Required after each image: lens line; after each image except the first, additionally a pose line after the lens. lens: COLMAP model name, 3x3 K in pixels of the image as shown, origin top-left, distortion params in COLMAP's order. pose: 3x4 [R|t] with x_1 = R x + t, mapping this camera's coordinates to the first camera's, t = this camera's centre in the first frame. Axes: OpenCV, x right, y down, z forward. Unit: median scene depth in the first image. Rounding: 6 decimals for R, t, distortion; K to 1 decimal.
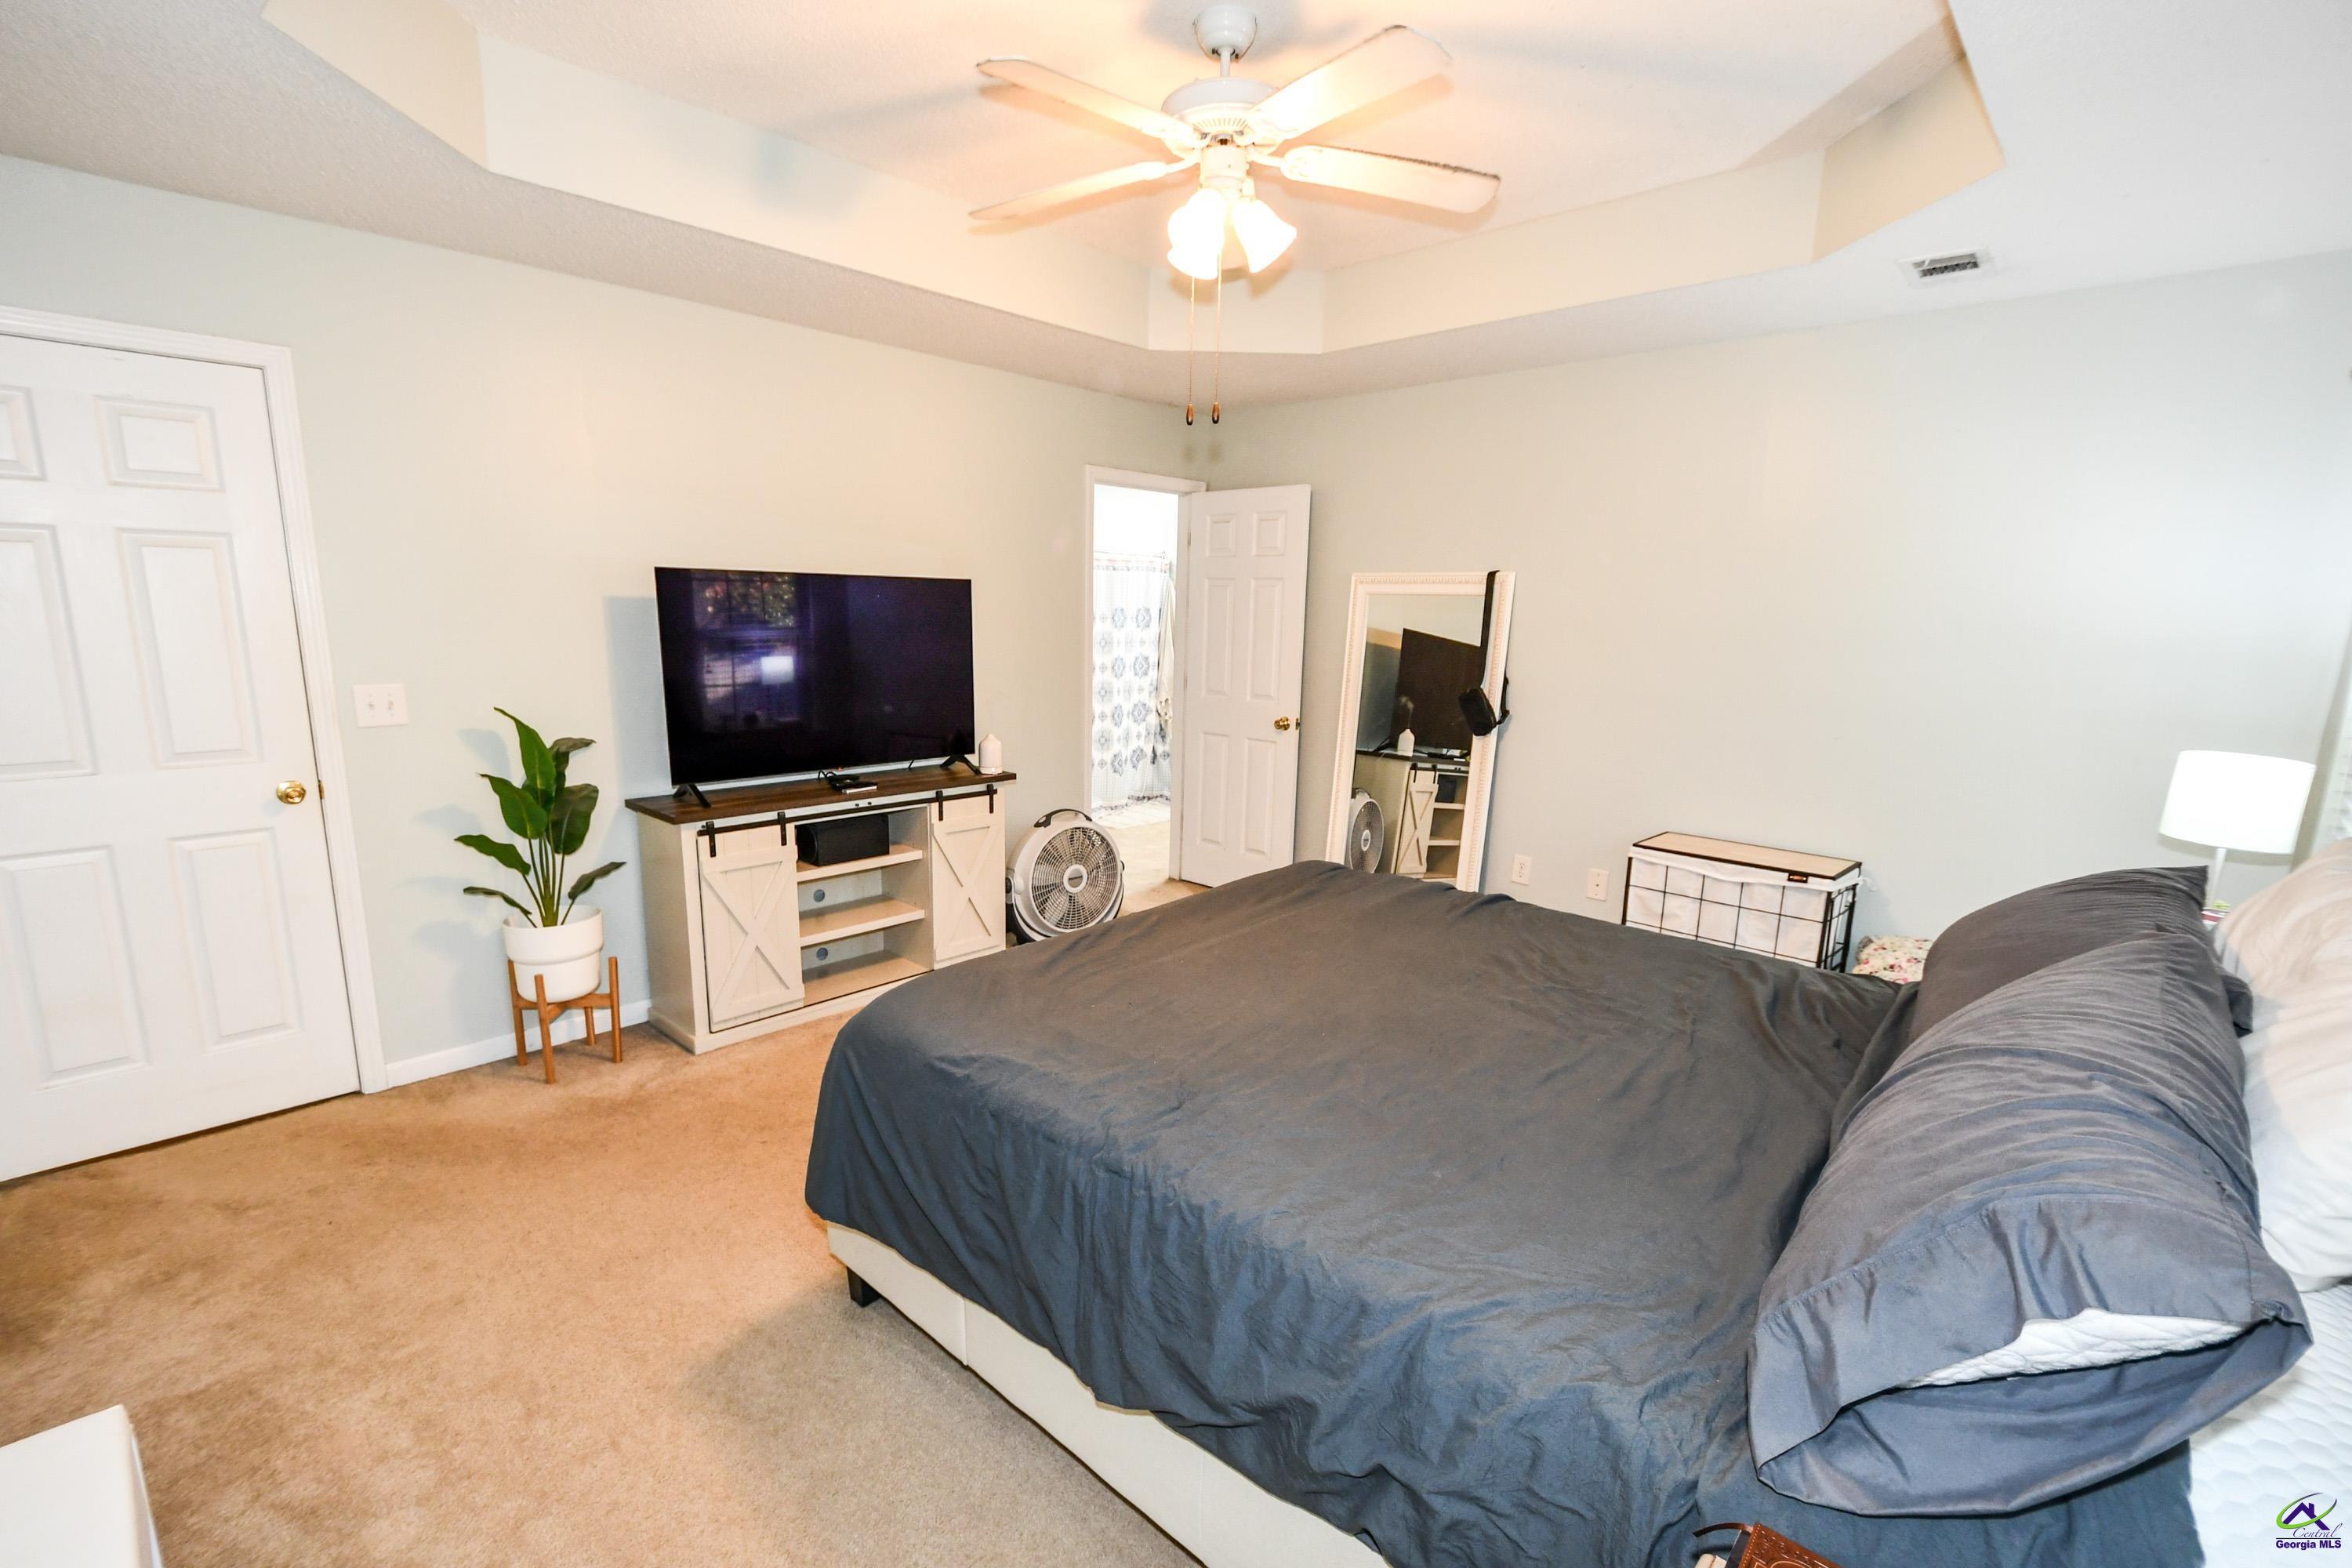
lens RADIAL K [[1024.0, 0, 1155.1], [0, 1024.0, 812.1], [0, 0, 1]] dist [0.002311, -0.006722]
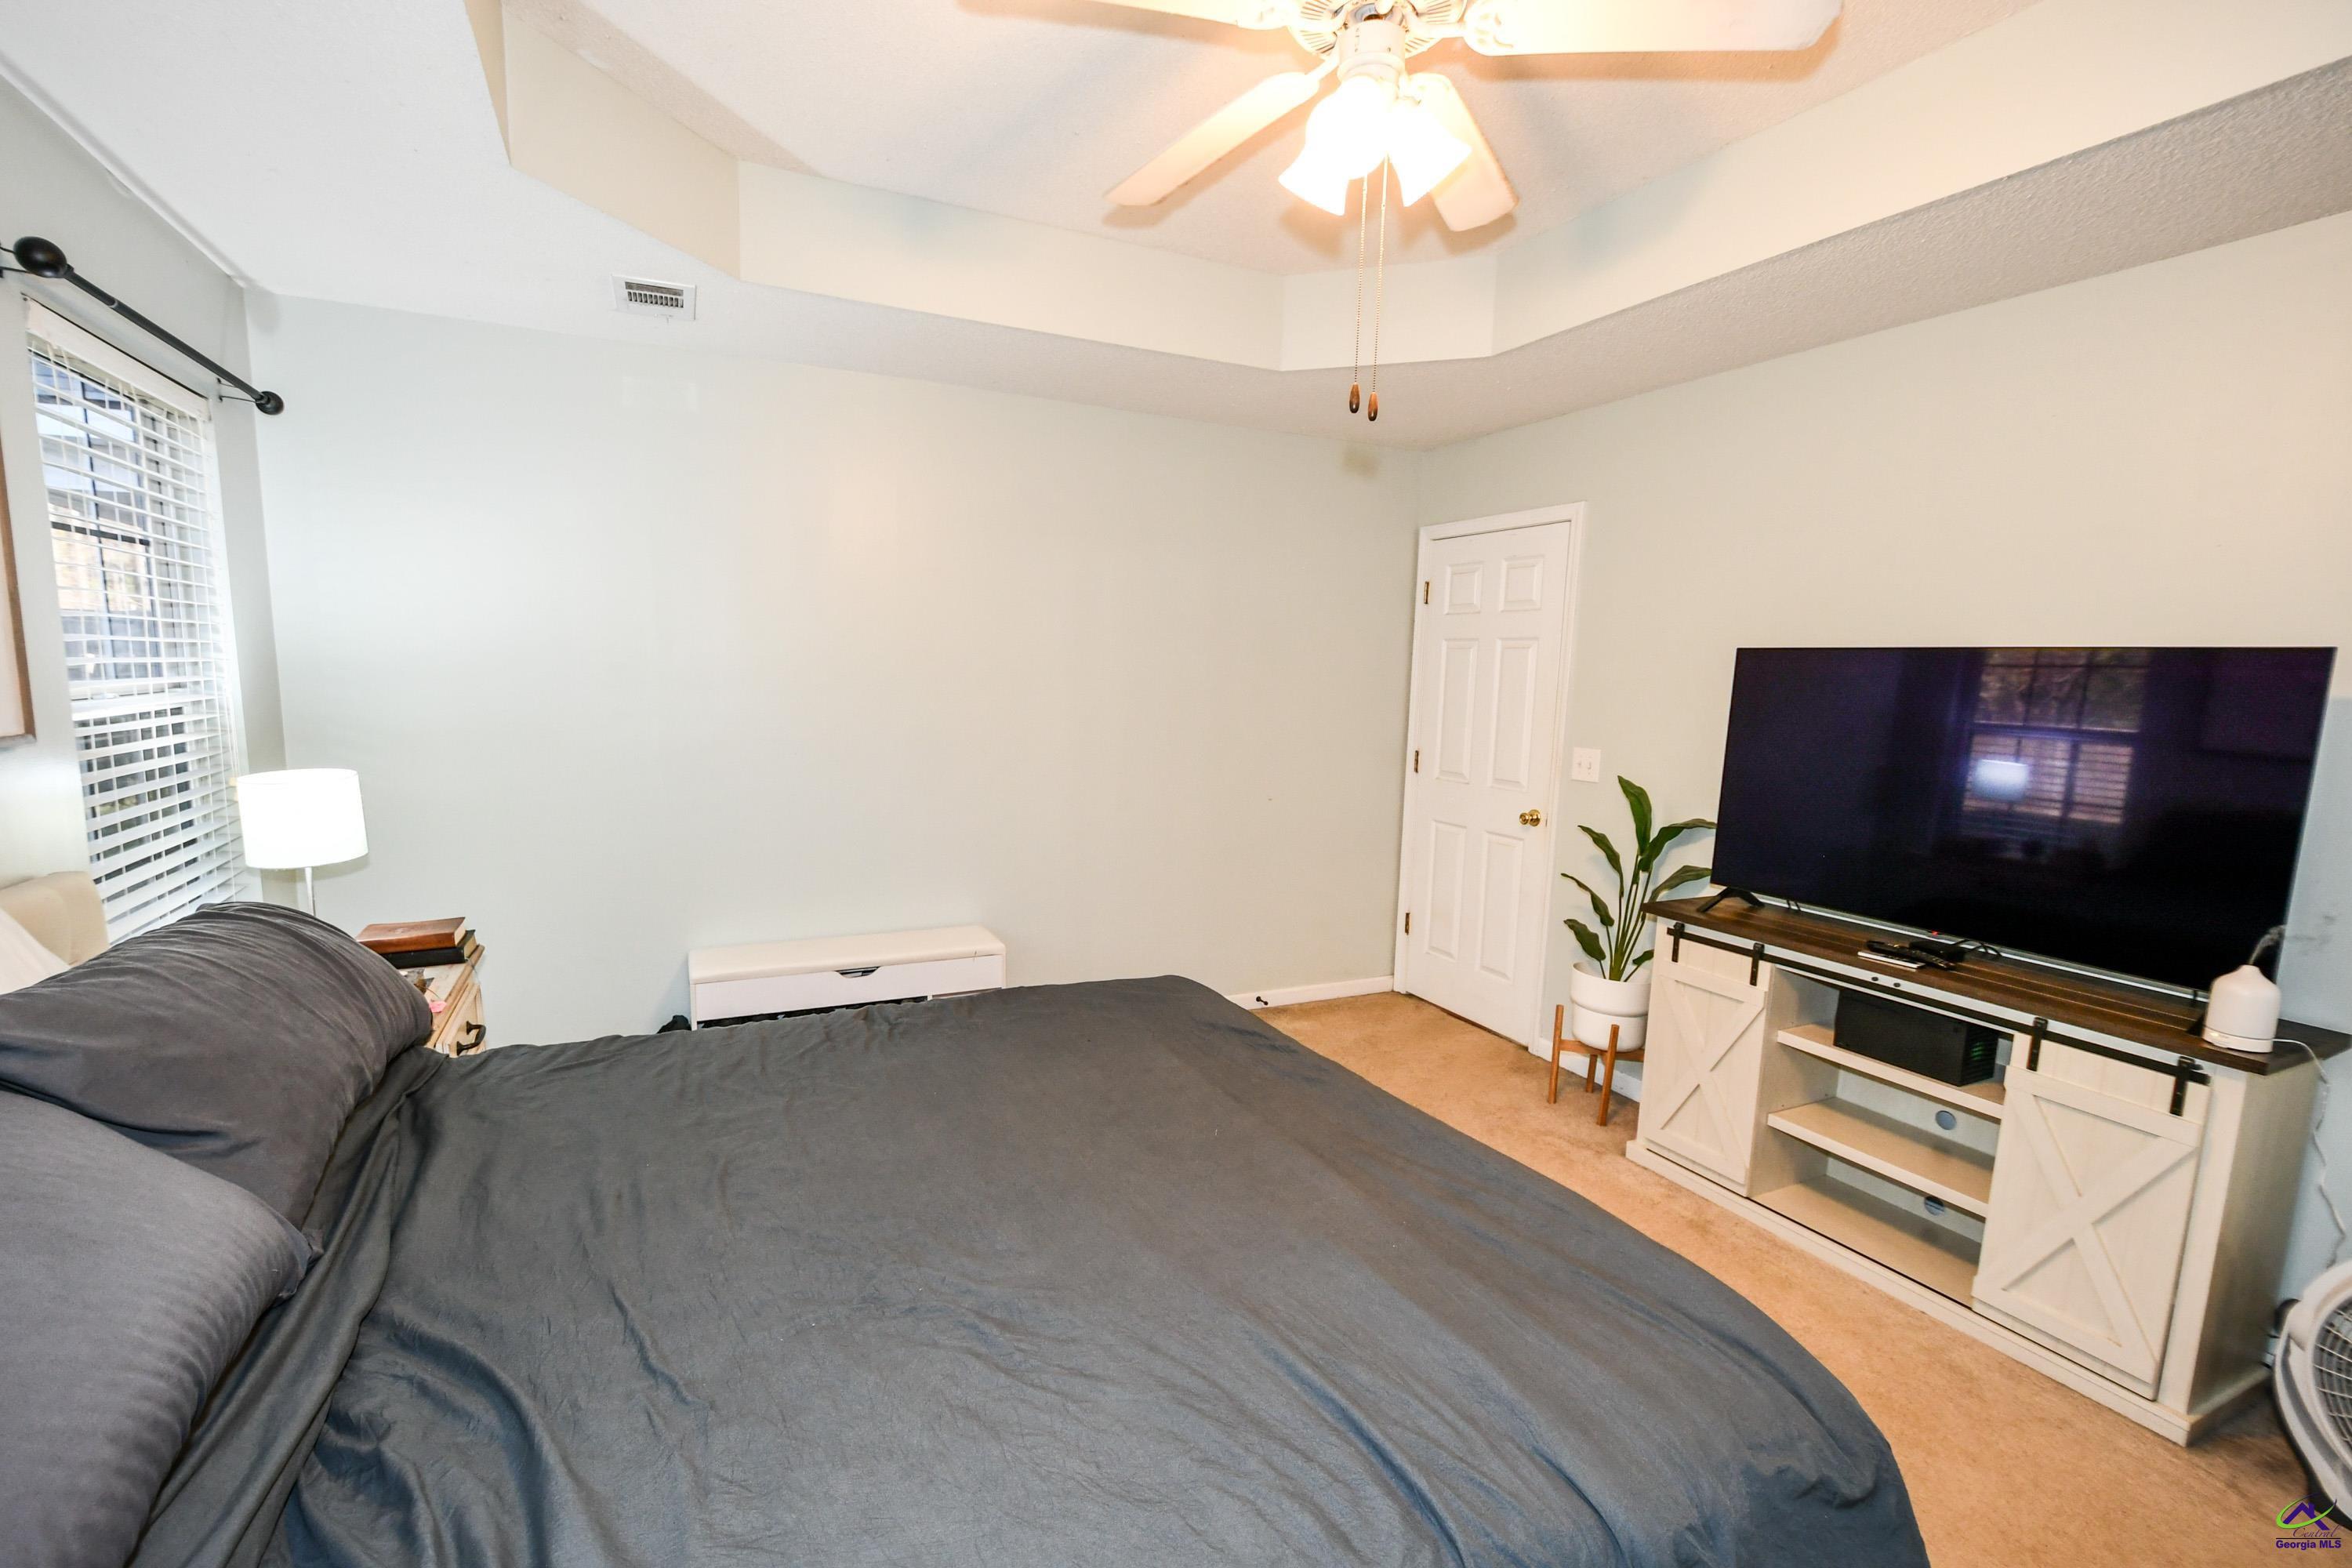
lens RADIAL K [[1024.0, 0, 1155.1], [0, 1024.0, 812.1], [0, 0, 1]] dist [0.002311, -0.006722]
pose [[-0.353728, 0.102901, -0.929671, 0.536785], [-0.215010, 0.958368, 0.187886, -0.148455], [0.910300, 0.266349, -0.316877, 0.801832]]
